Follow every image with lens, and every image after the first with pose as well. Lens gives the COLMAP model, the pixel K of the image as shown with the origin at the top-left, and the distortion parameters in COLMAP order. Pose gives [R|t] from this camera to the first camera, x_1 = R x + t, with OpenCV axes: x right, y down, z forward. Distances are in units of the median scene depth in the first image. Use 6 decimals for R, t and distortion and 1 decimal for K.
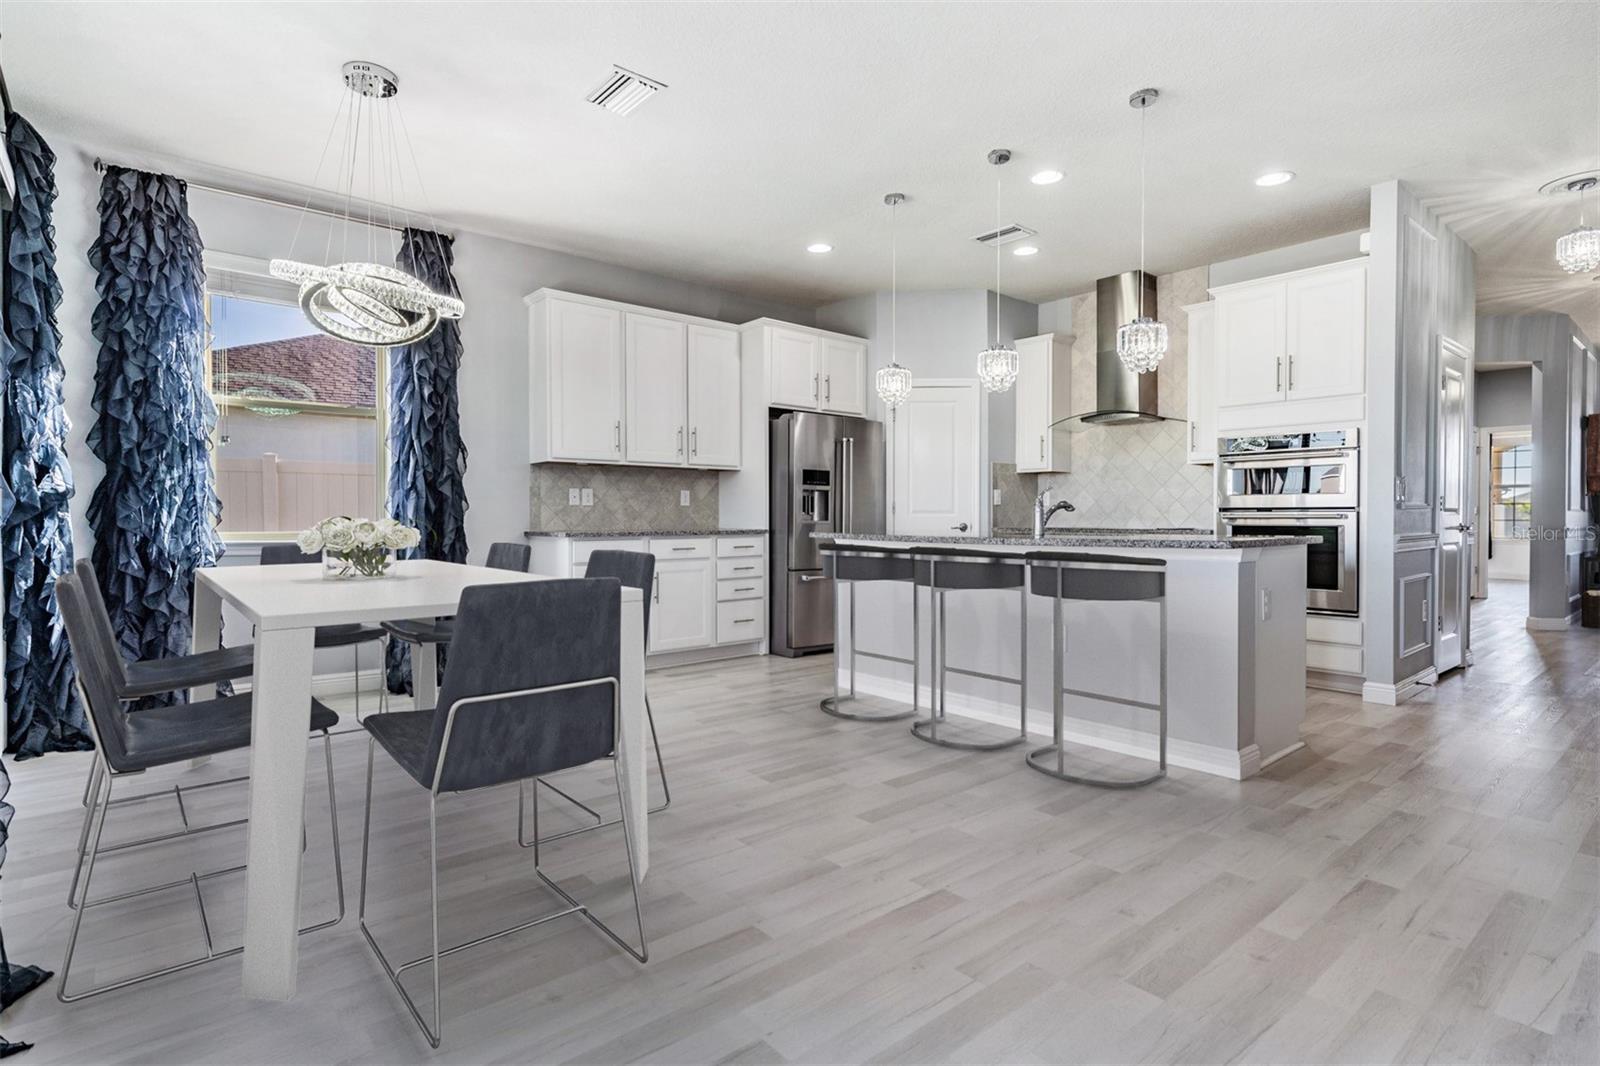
lens RADIAL K [[800.8, 0, 796.9], [0, 800.8, 527.9], [0, 0, 1]] dist [0.000738, 0.000039]
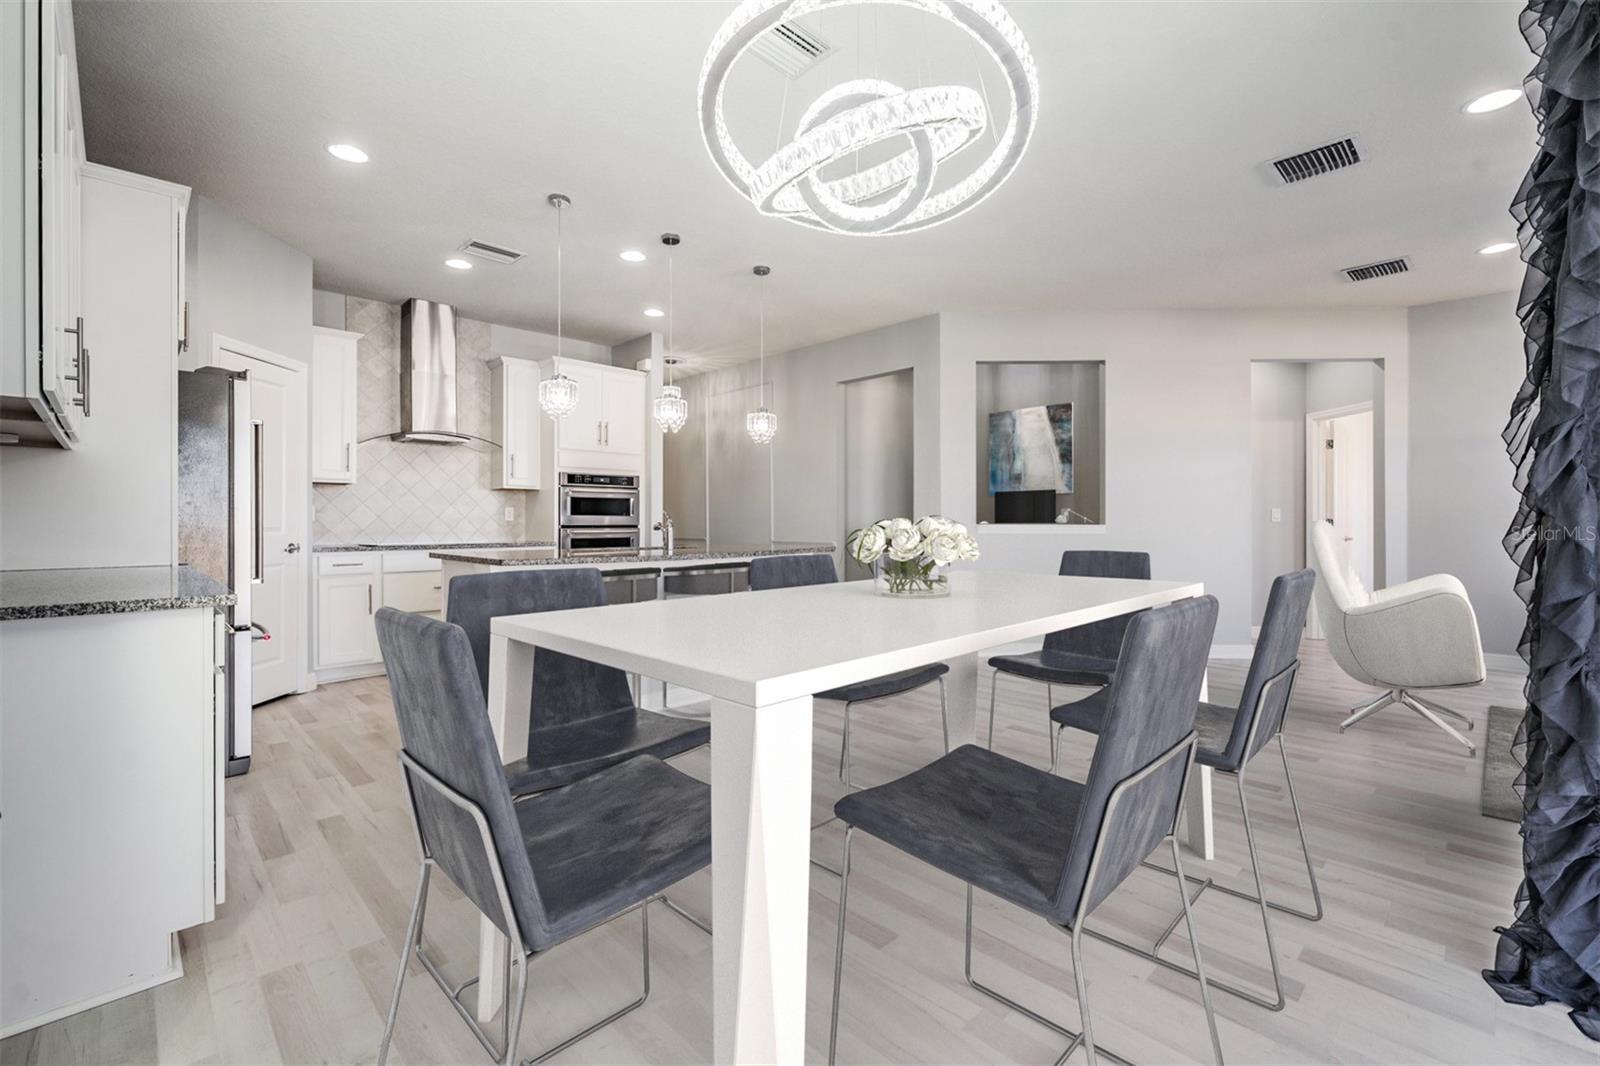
lens RADIAL K [[693.6, 0, 796.4], [0, 693.6, 519.9], [0, 0, 1]] dist [0.000974, -0.000828]
pose [[-0.073562, 0.003219, 0.997285, -0.580604], [0.013173, 0.999911, -0.002256, -0.023834], [-0.997204, 0.012972, -0.073597, 0.638366]]
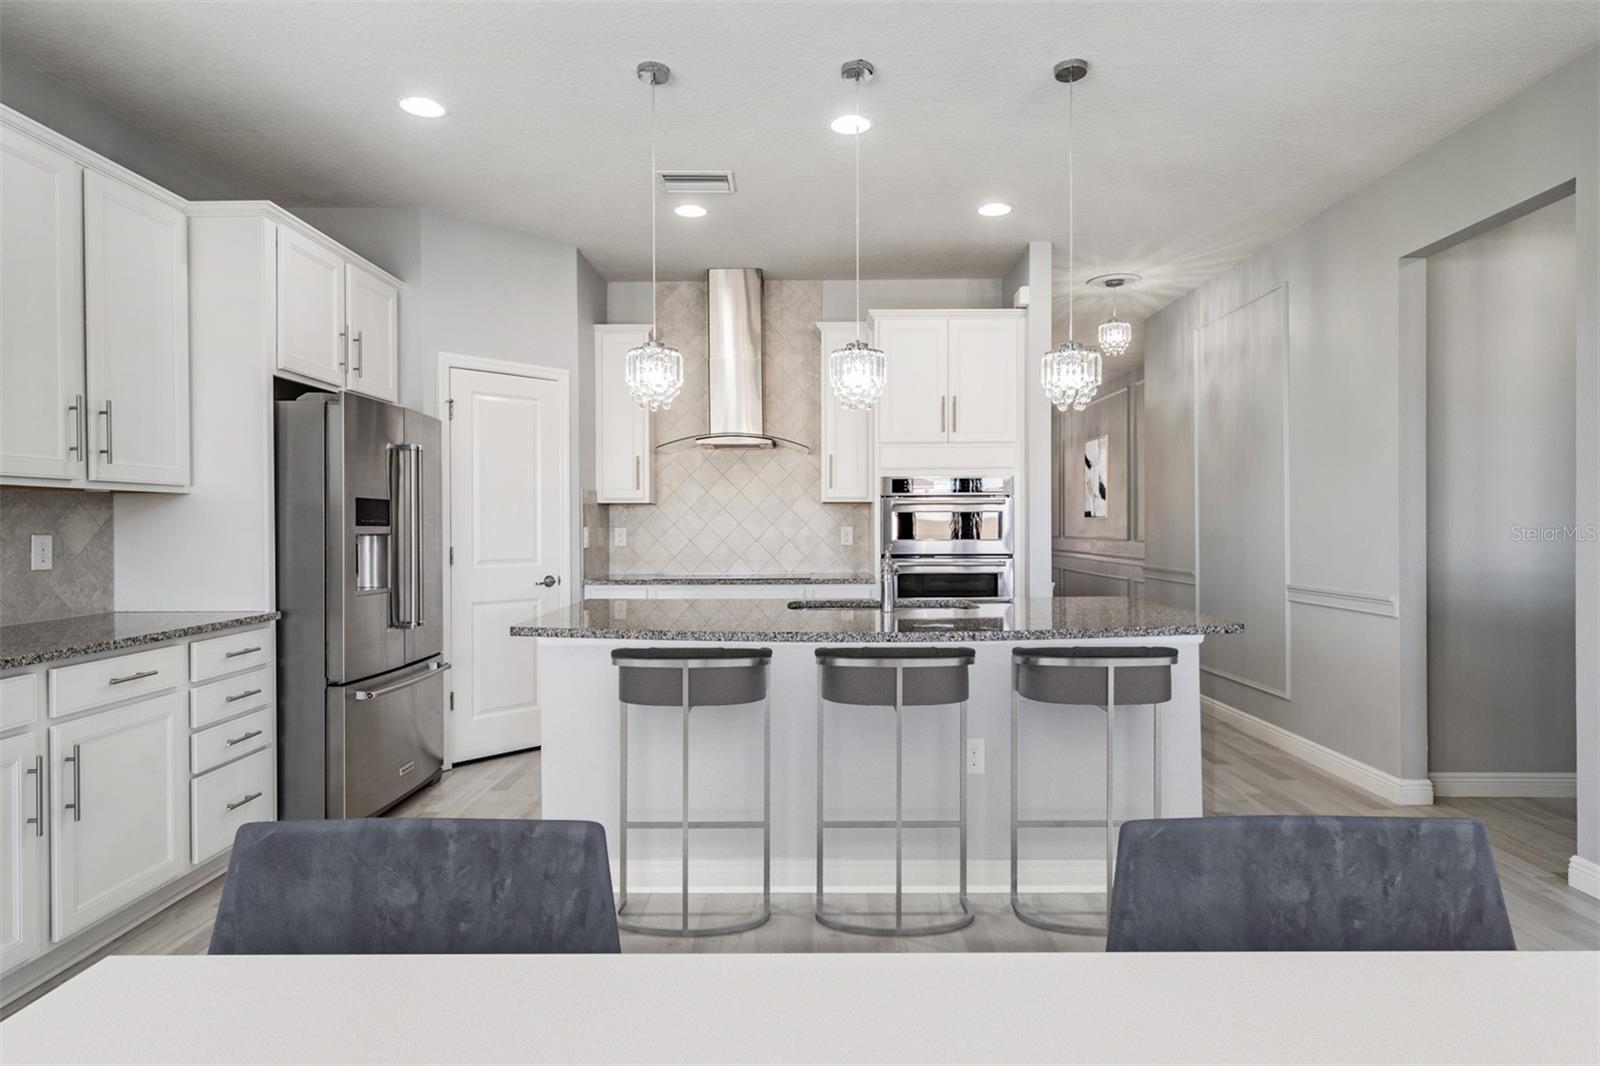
lens RADIAL K [[871.5, 0, 799.4], [0, 871.5, 531.0], [0, 0, 1]] dist [0.003586, 0.000519]
pose [[0.652496, -0.008793, 0.757741, -0.256152], [0.014013, 0.999902, -0.000464, -0.047302], [-0.757662, 0.010921, 0.652555, 0.392255]]
